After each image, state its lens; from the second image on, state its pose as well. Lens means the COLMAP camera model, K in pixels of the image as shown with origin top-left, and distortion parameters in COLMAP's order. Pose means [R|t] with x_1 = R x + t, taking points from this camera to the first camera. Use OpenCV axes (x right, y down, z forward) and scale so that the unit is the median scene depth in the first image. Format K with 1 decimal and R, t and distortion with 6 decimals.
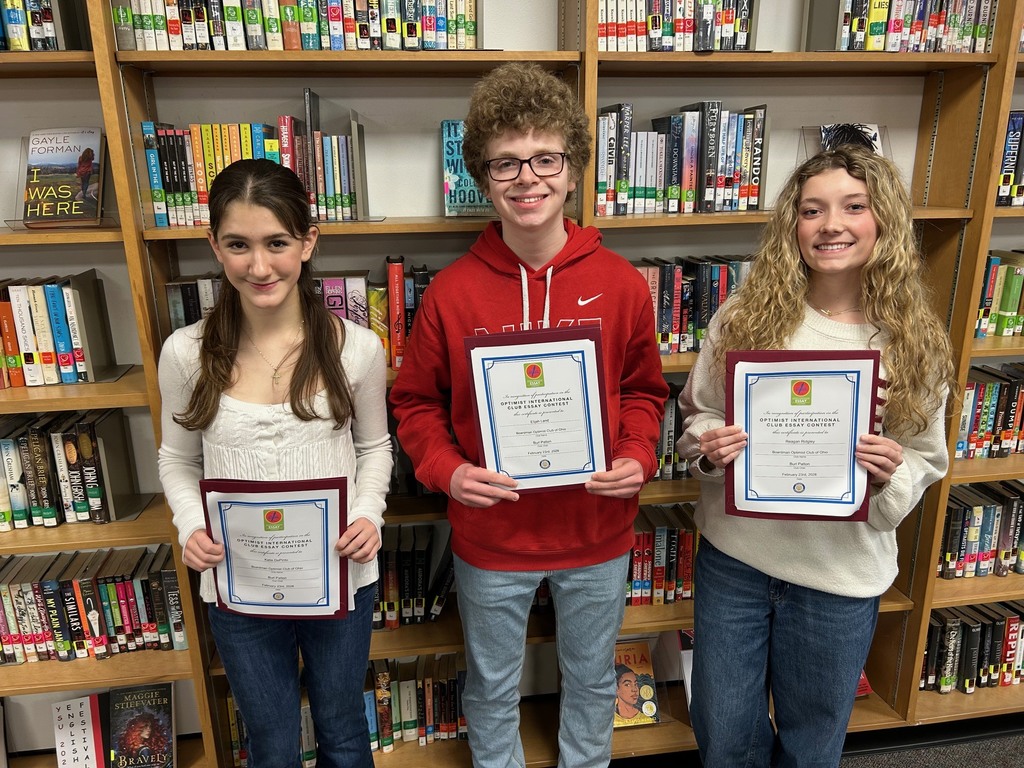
lens RADIAL K [[759.1, 0, 512.0], [0, 759.1, 384.0], [0, 0, 1]] dist [0.050246, -0.047192]
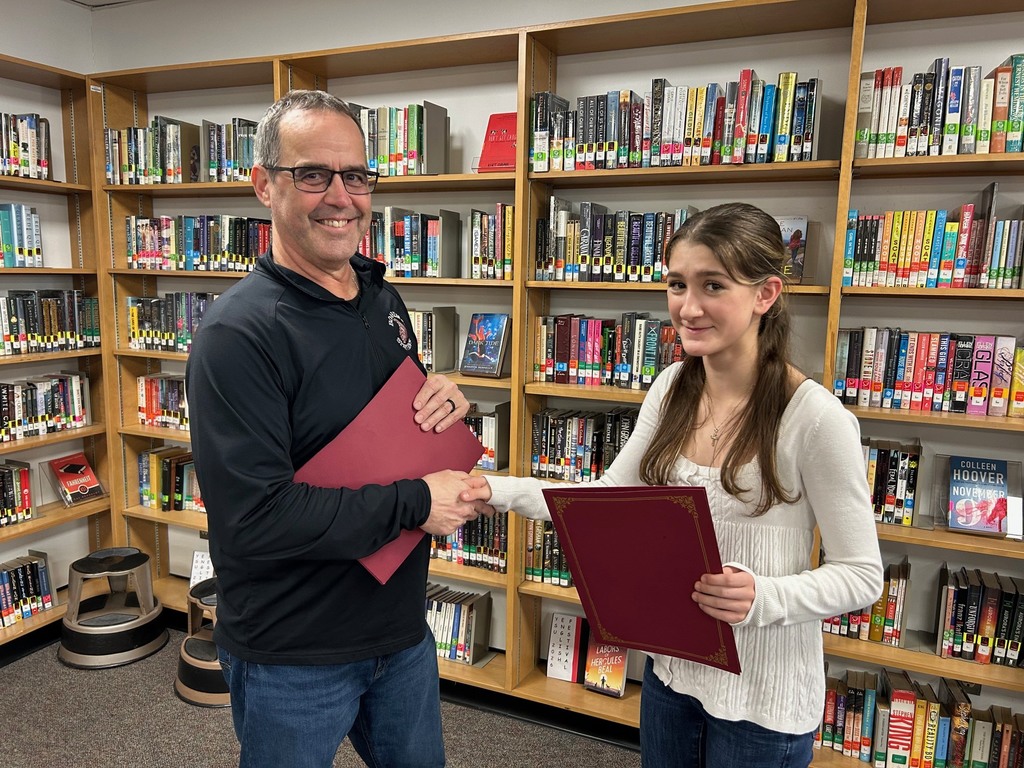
lens RADIAL K [[759.1, 0, 512.0], [0, 759.1, 384.0], [0, 0, 1]] dist [0.050246, -0.047192]
pose [[0.865755, 0.111204, -0.487957, -0.295827], [-0.176743, 0.980113, -0.090221, 0.180039], [0.468220, 0.164352, 0.868193, -0.385320]]
